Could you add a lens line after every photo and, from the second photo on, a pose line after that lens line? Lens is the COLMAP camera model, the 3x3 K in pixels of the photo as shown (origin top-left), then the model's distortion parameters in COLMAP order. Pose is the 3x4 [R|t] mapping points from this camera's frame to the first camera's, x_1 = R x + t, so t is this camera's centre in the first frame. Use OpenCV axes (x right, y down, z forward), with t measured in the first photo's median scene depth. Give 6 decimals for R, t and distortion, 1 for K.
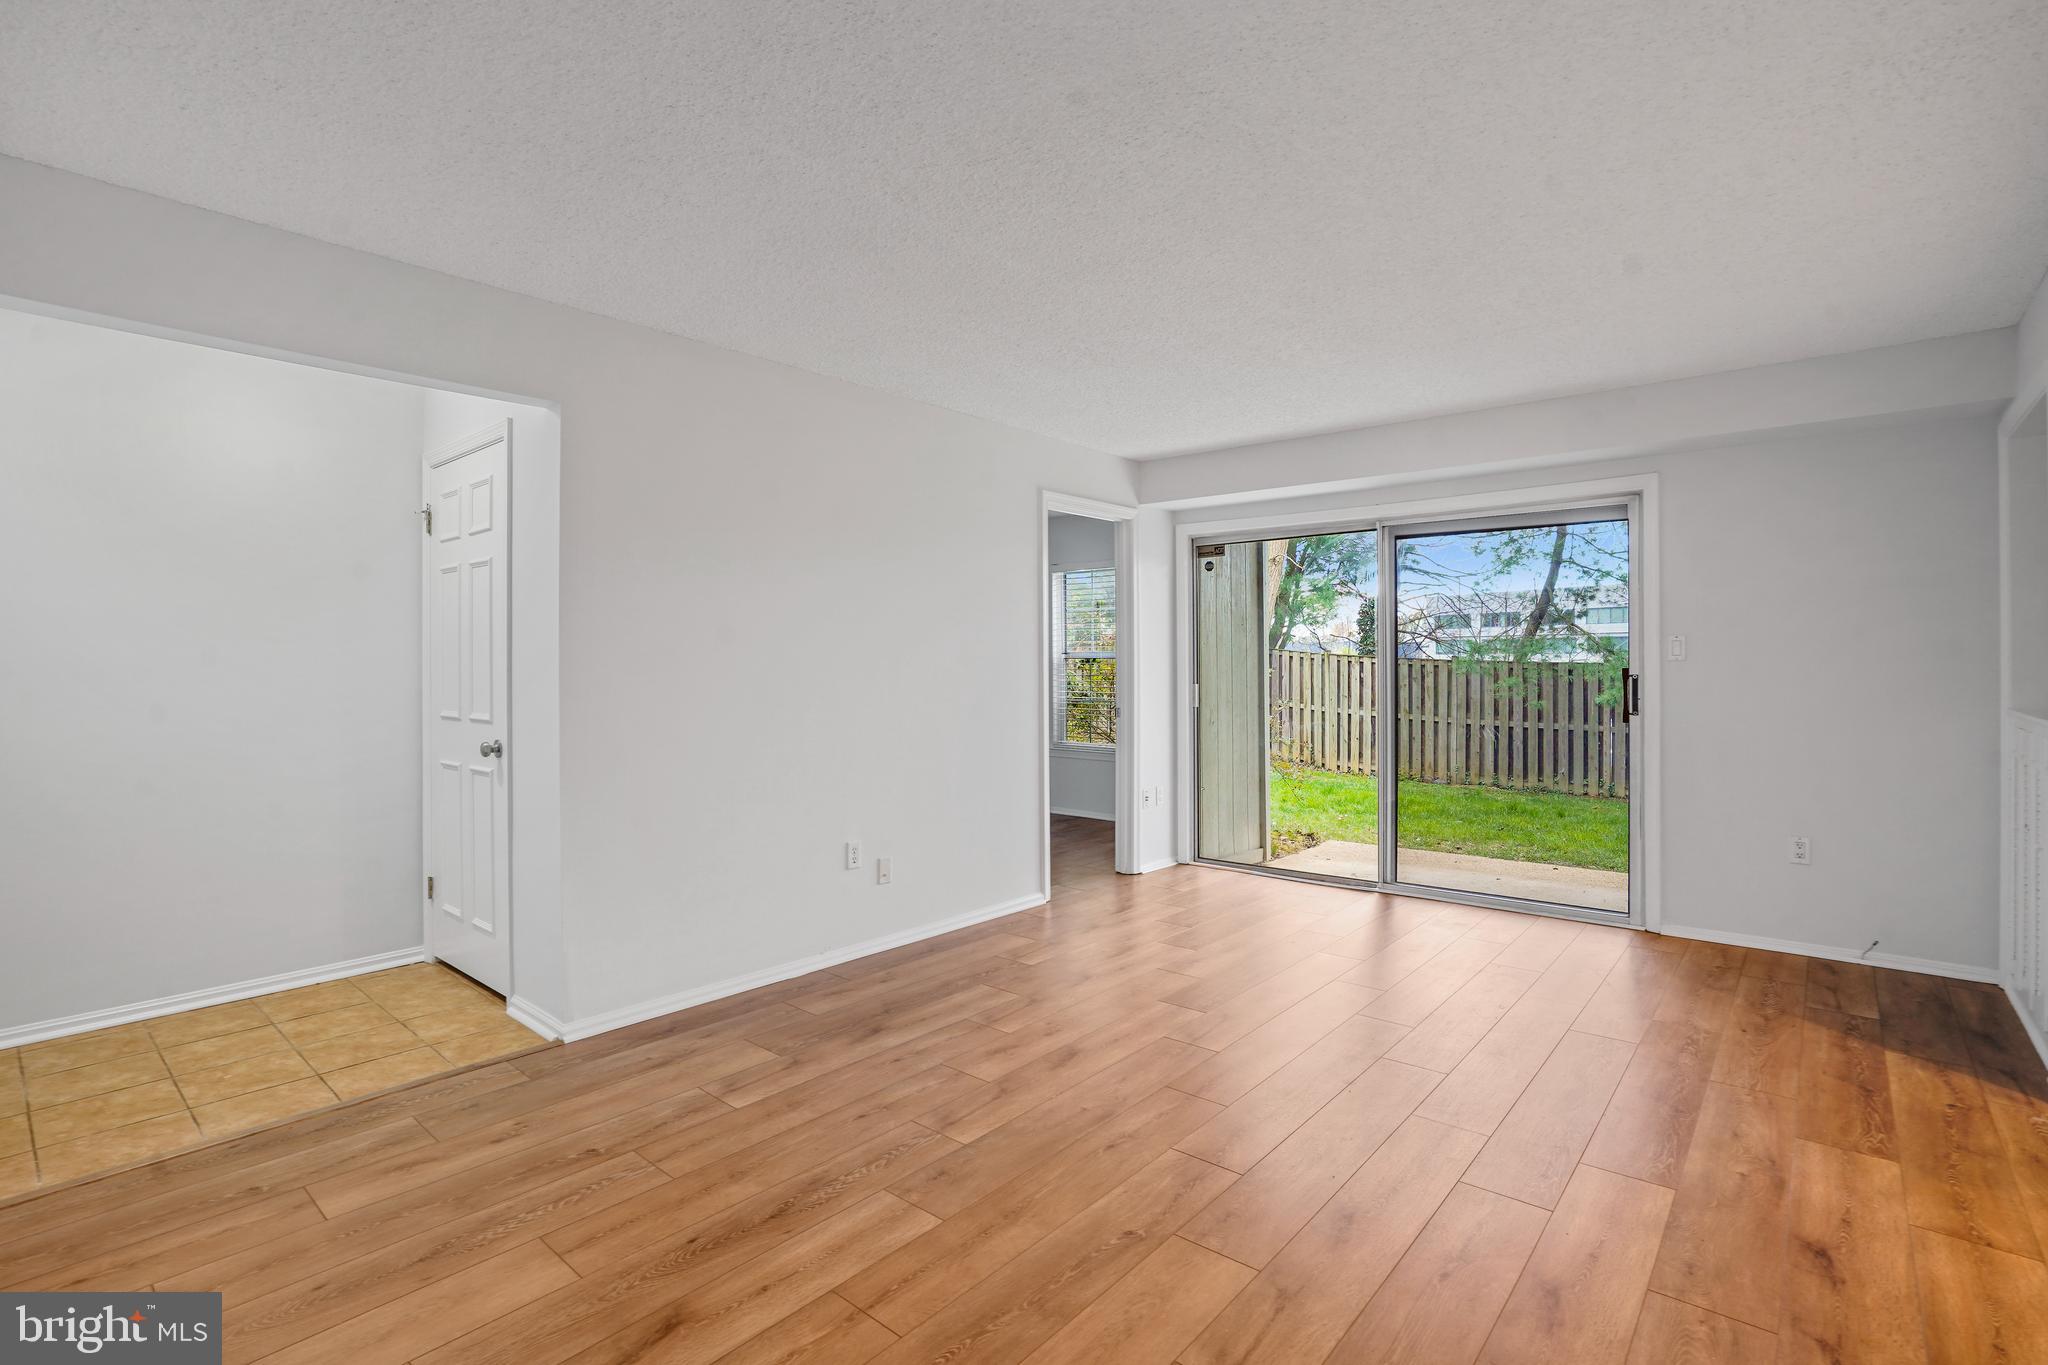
lens RADIAL K [[962.6, 0, 1025.1], [0, 962.6, 670.1], [0, 0, 1]] dist [-0.062083, 0.023010]
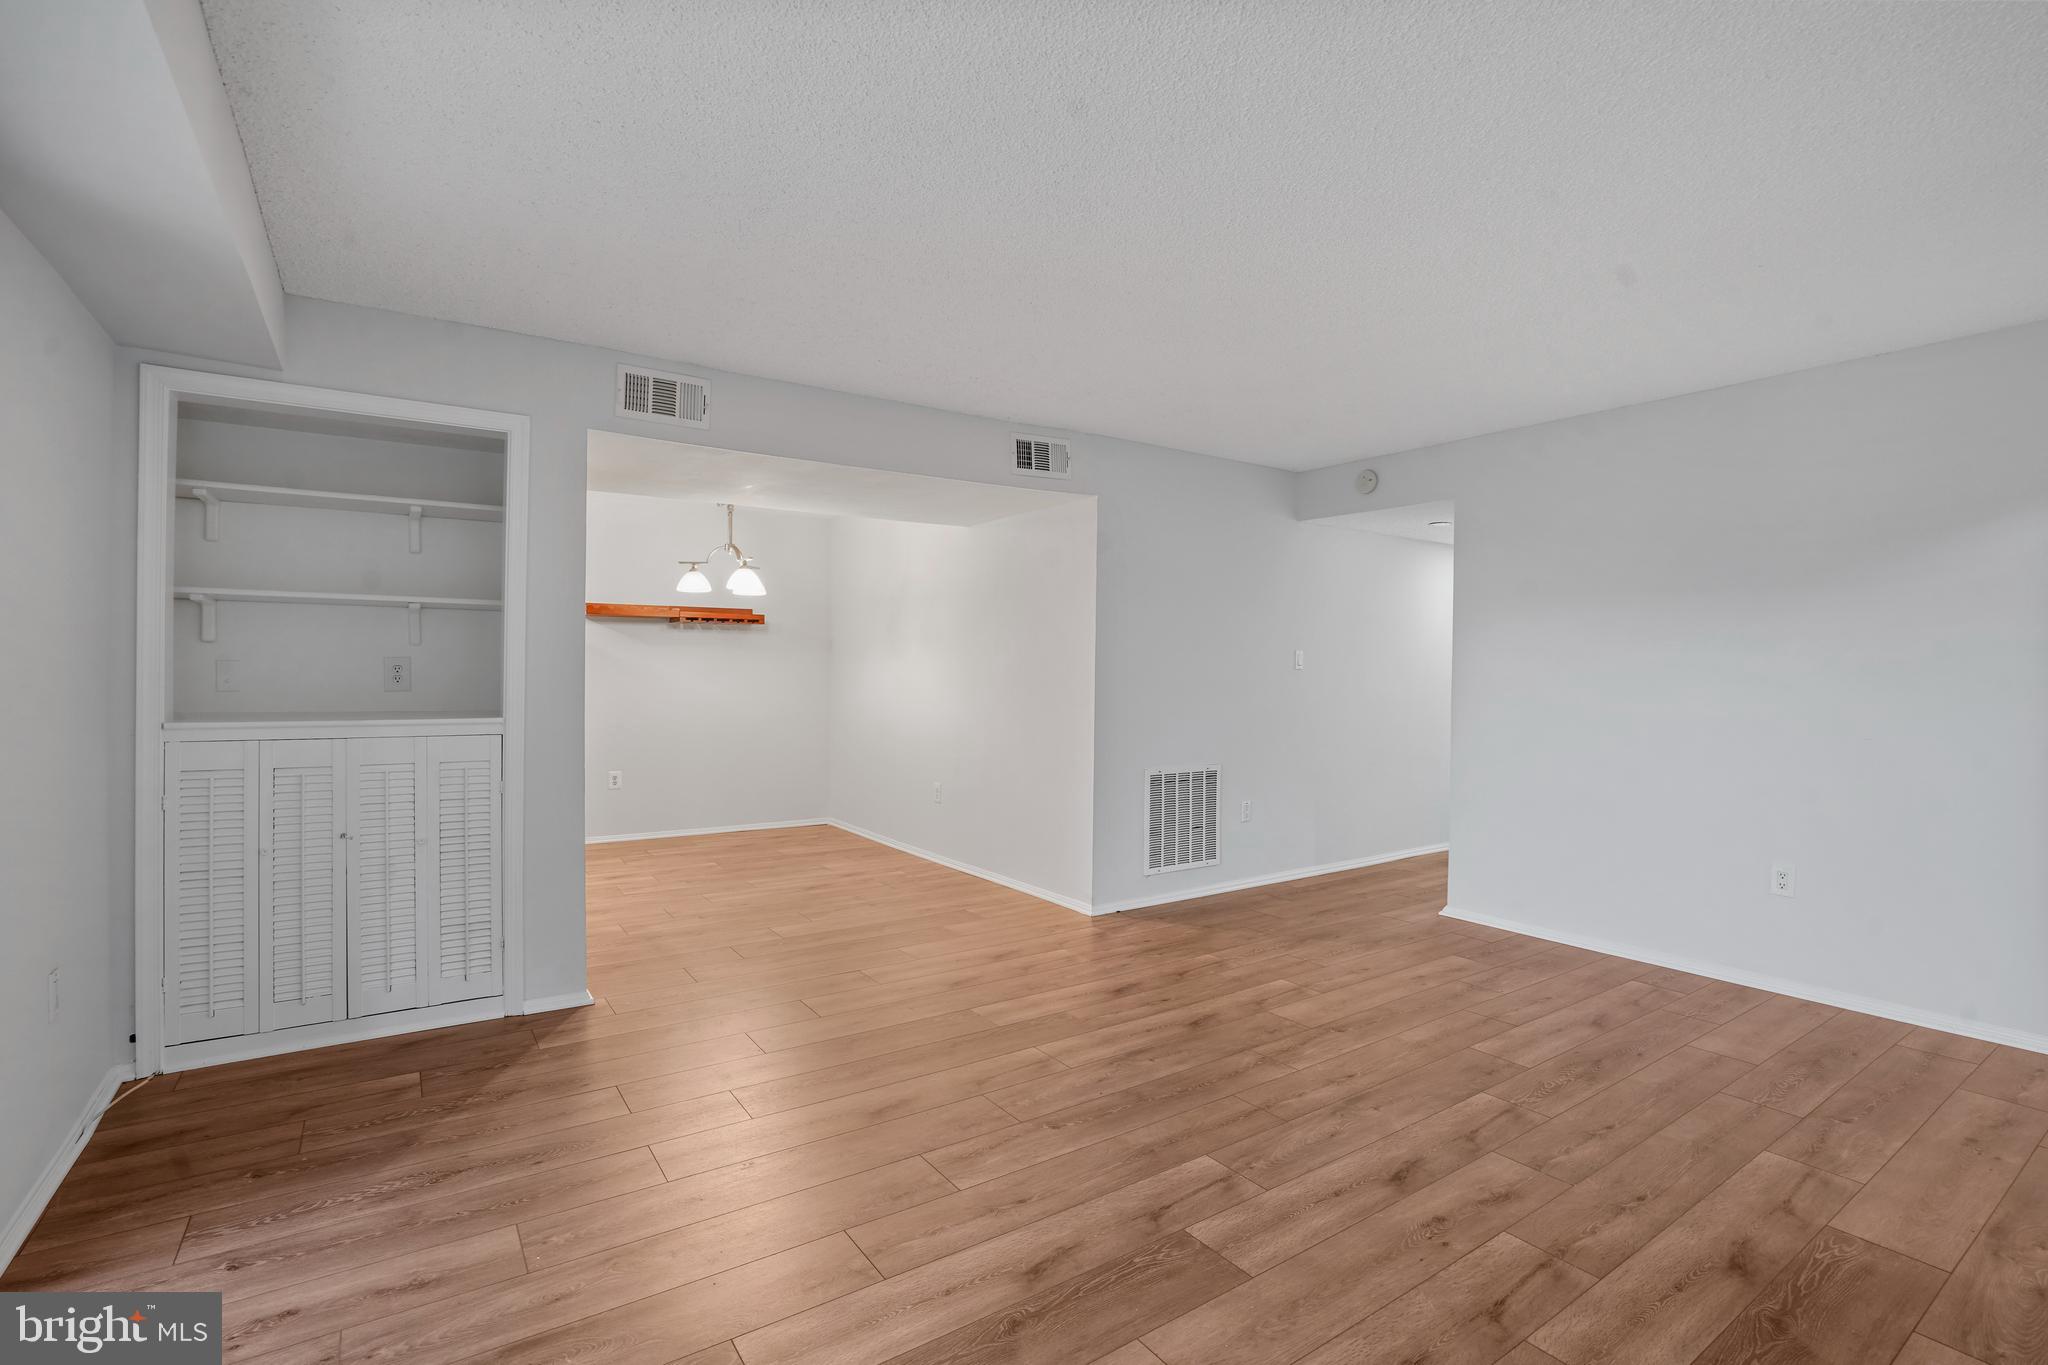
lens RADIAL K [[946.1, 0, 1018.9], [0, 946.1, 673.1], [0, 0, 1]] dist [-0.059690, 0.022061]
pose [[-0.965012, -0.005922, 0.262139, 0.116197], [-0.003475, 0.999946, 0.009797, -0.010701], [-0.262183, 0.008543, -0.964980, 1.370692]]
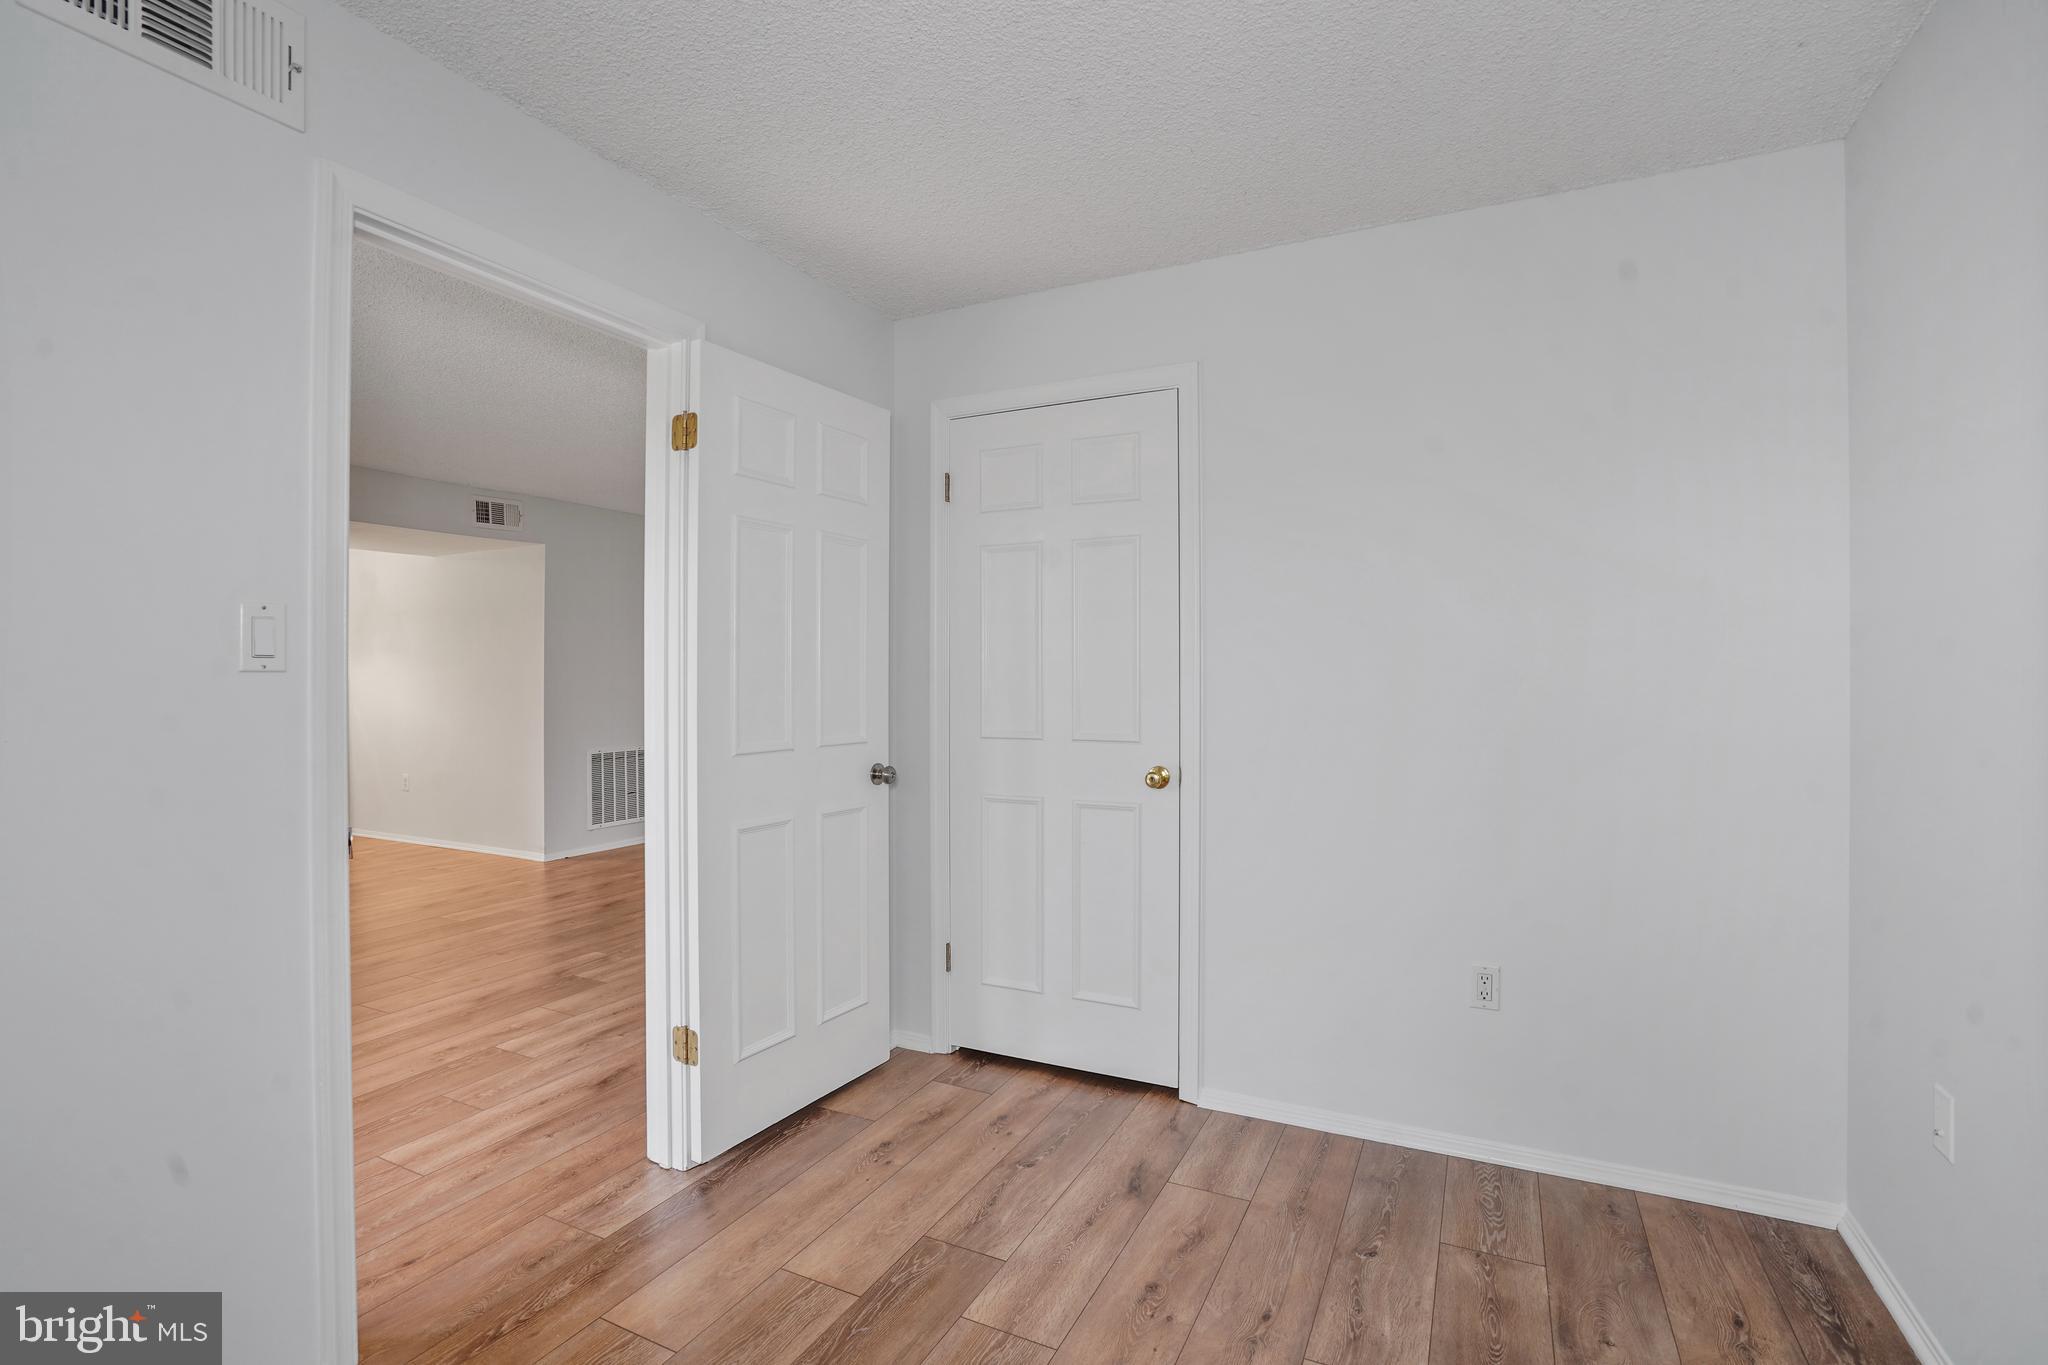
lens RADIAL K [[946.1, 0, 1018.9], [0, 946.1, 673.1], [0, 0, 1]] dist [-0.059690, 0.022061]
pose [[-0.969964, 0.005859, -0.243178, -0.055587], [0.004546, 0.999972, 0.005961, -0.014271], [0.243206, 0.004676, -0.969963, 1.903359]]
